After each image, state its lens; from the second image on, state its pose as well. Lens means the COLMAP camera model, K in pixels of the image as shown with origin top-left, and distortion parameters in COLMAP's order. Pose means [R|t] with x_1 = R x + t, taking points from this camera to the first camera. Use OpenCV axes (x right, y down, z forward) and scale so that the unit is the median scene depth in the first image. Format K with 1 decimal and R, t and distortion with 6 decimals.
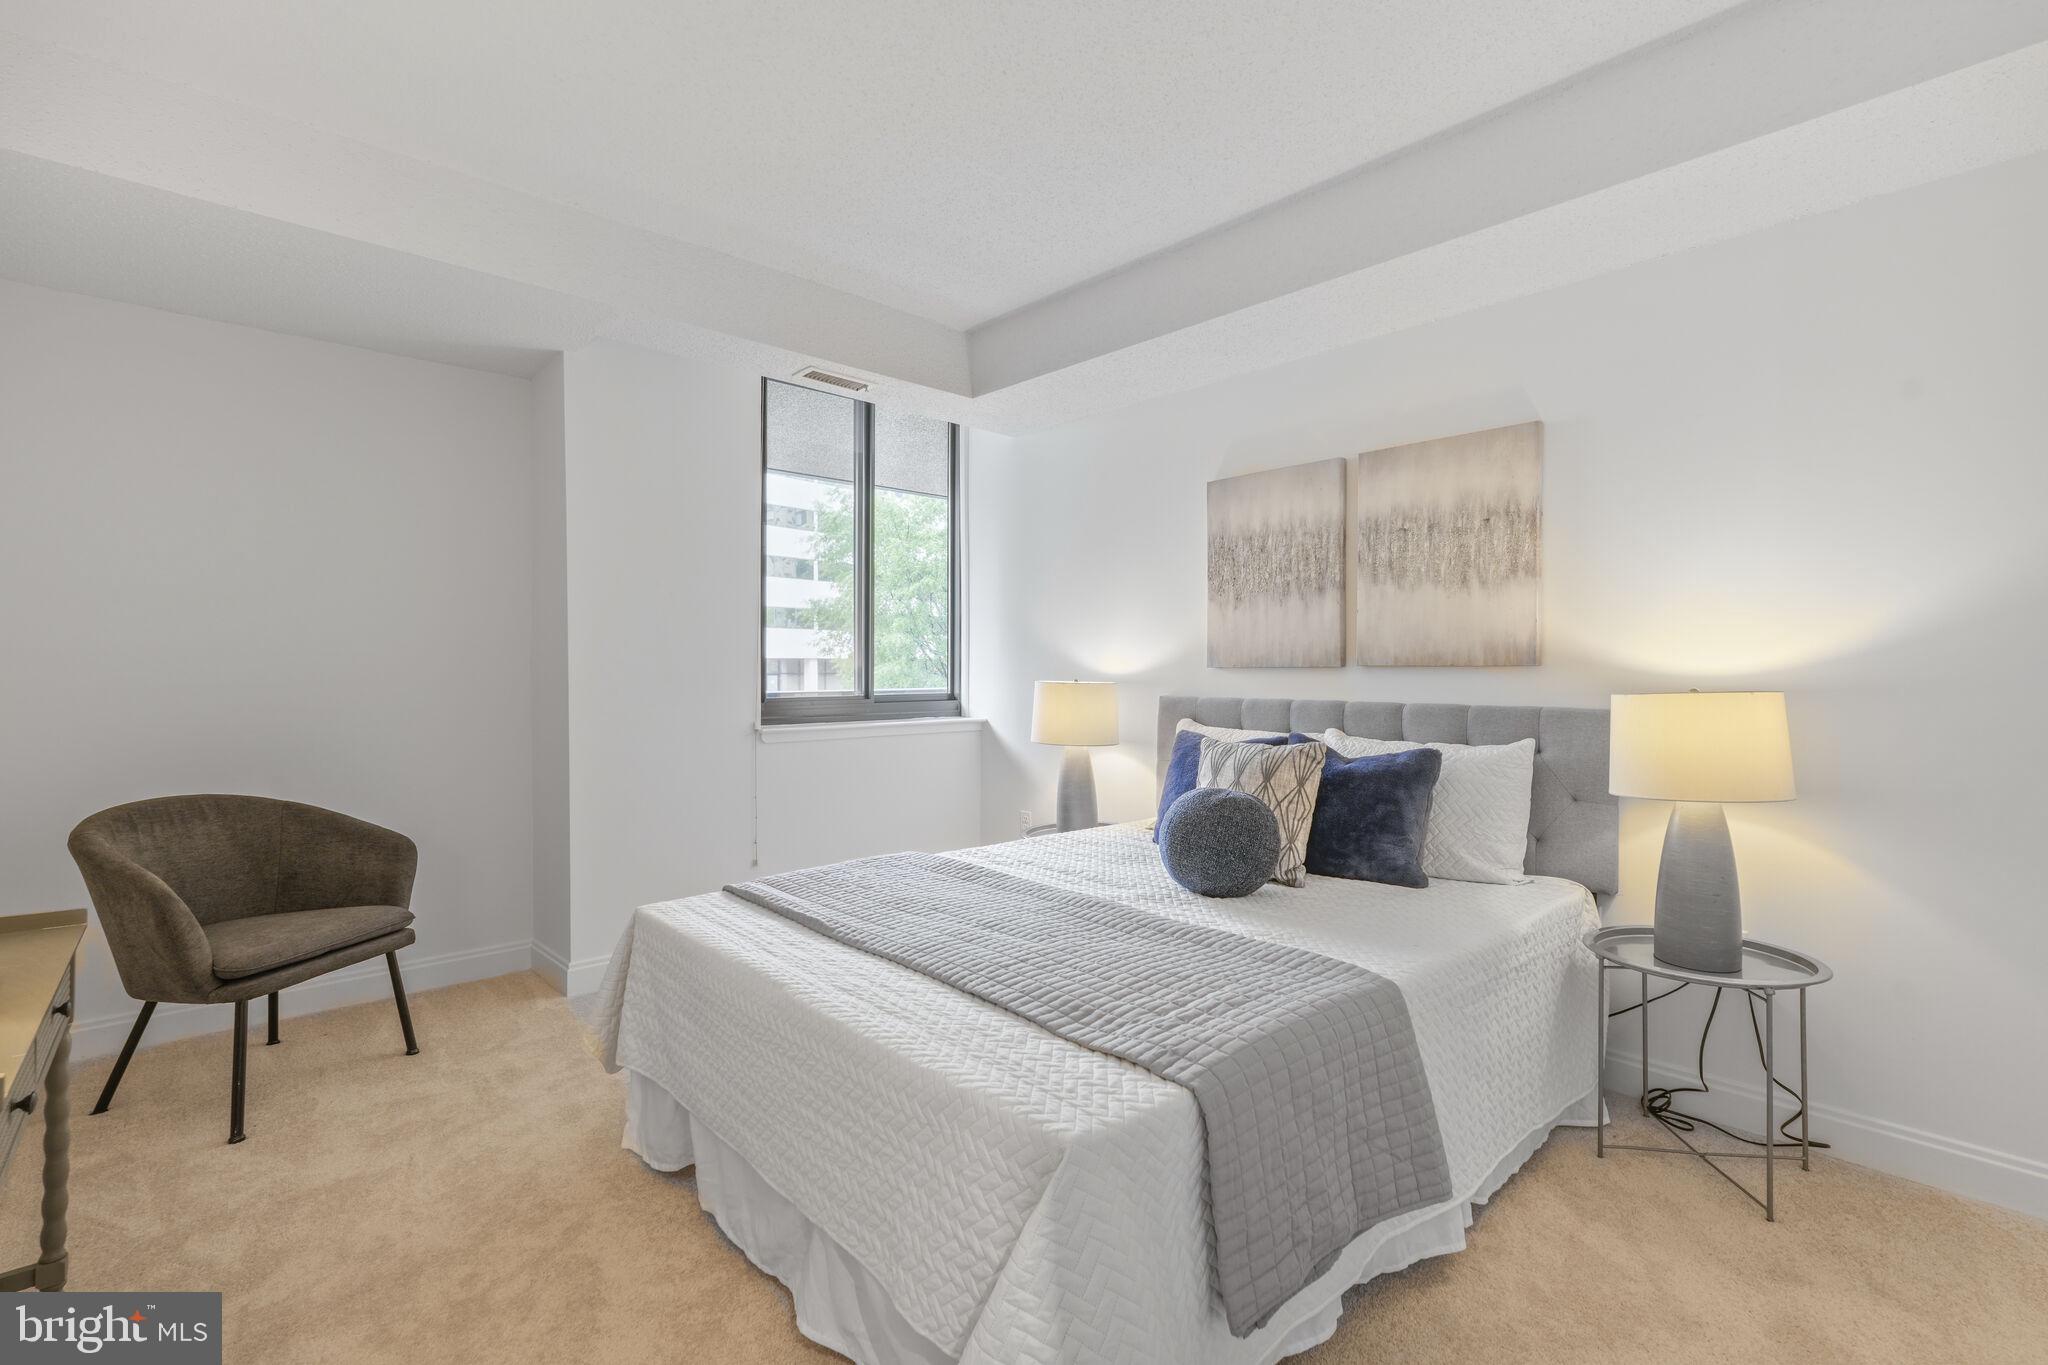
lens RADIAL K [[906.0, 0, 1036.3], [0, 906.0, 672.5], [0, 0, 1]] dist [0.000020, -0.000088]
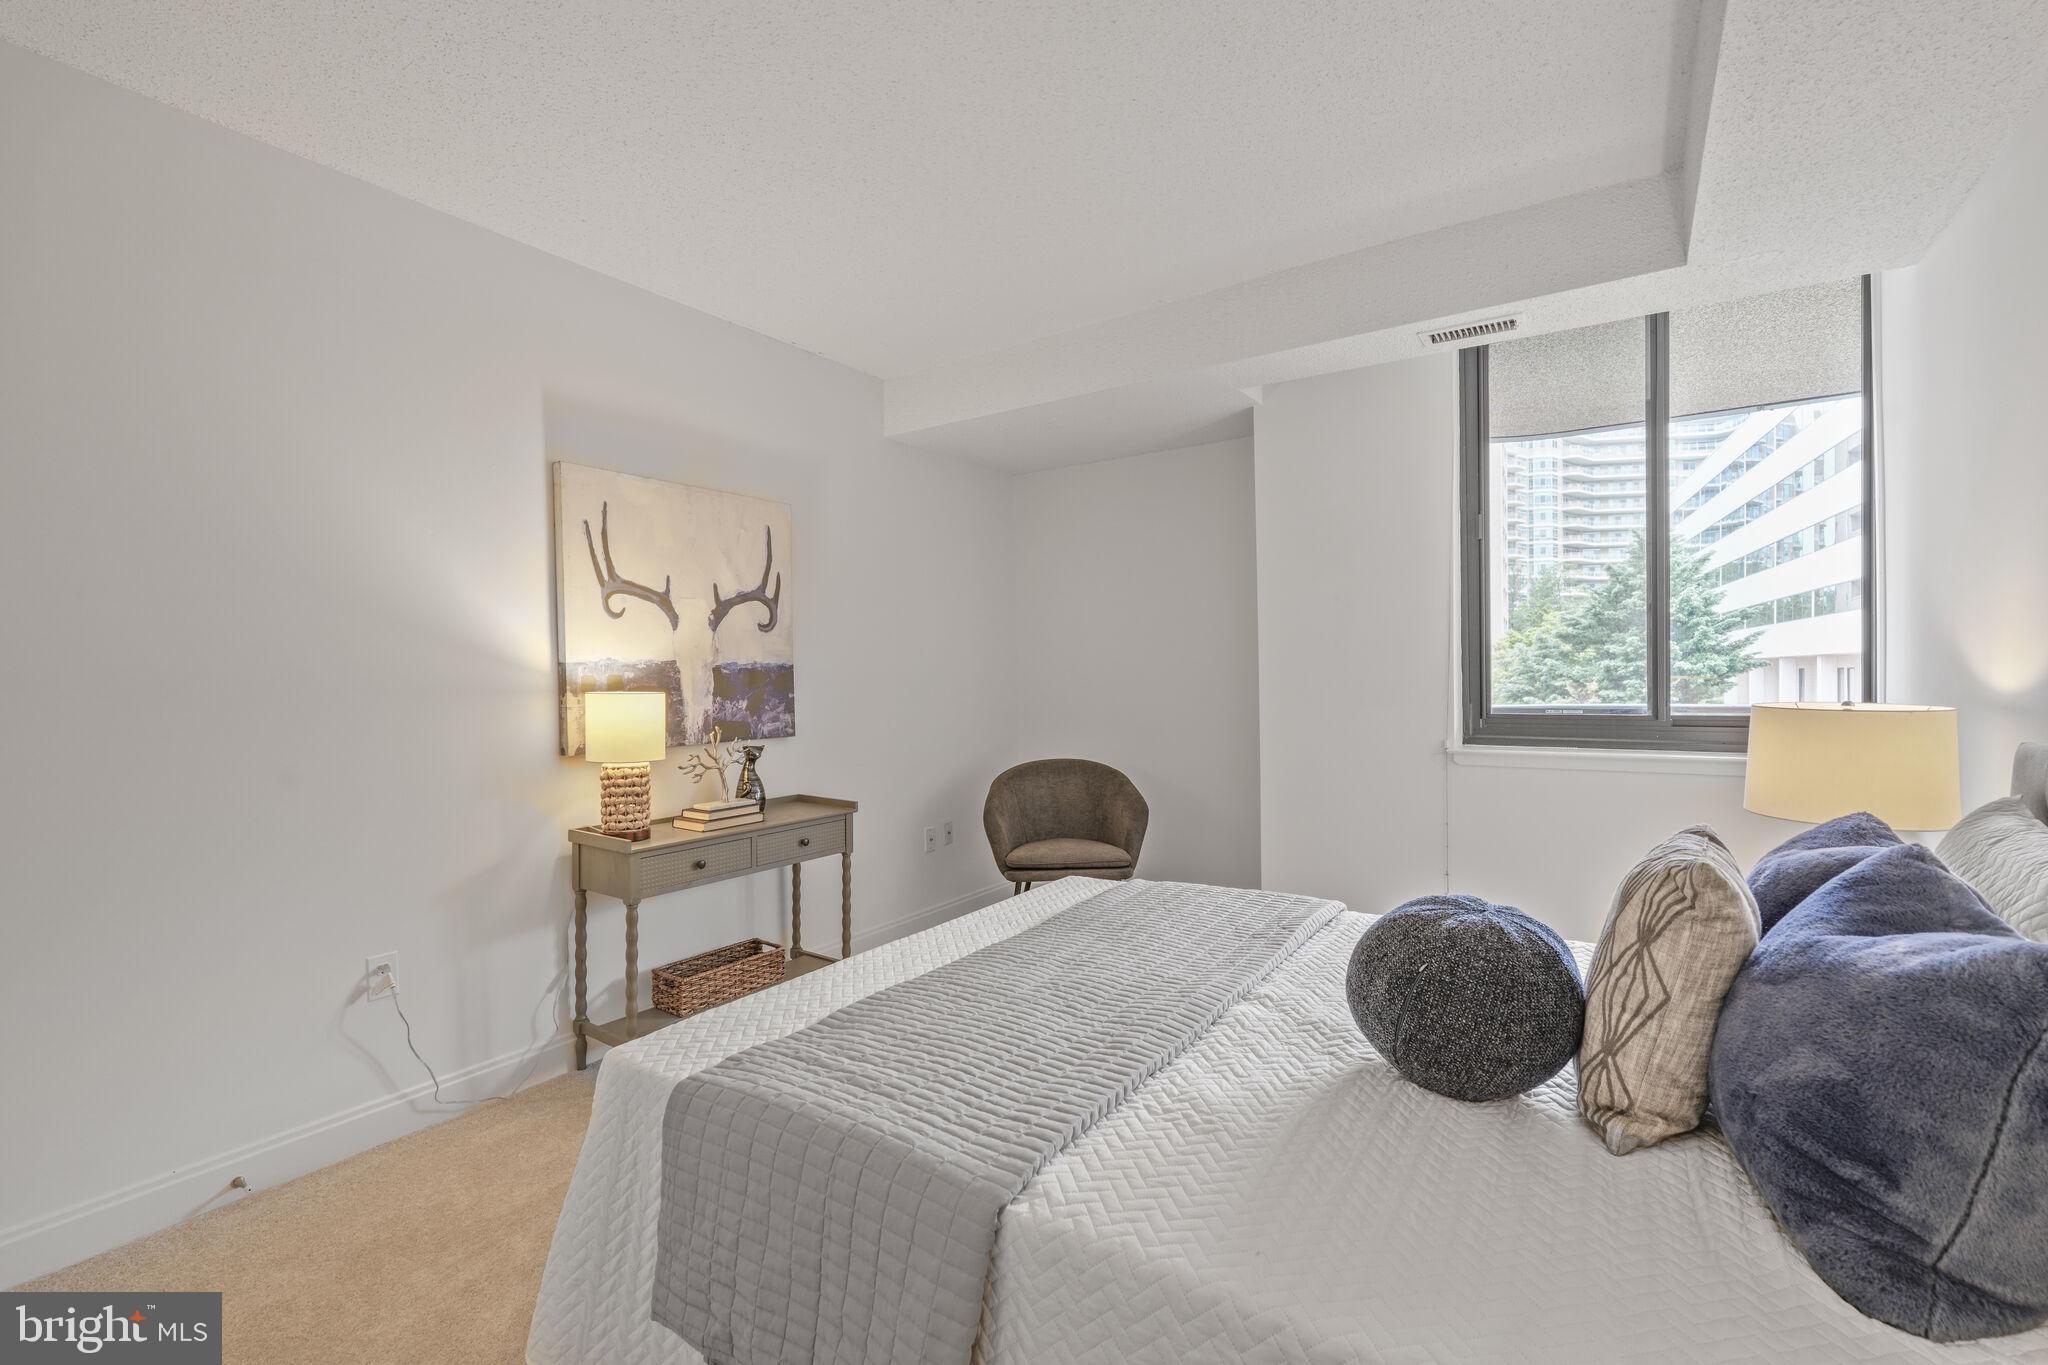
lens RADIAL K [[906.0, 0, 1027.6], [0, 906.0, 674.8], [0, 0, 1]] dist [0.000020, -0.000088]
pose [[0.227065, -0.002730, -0.973876, 0.623652], [-0.000067, 0.999996, -0.002818, -0.008338], [0.973880, 0.000705, 0.227063, 0.553422]]
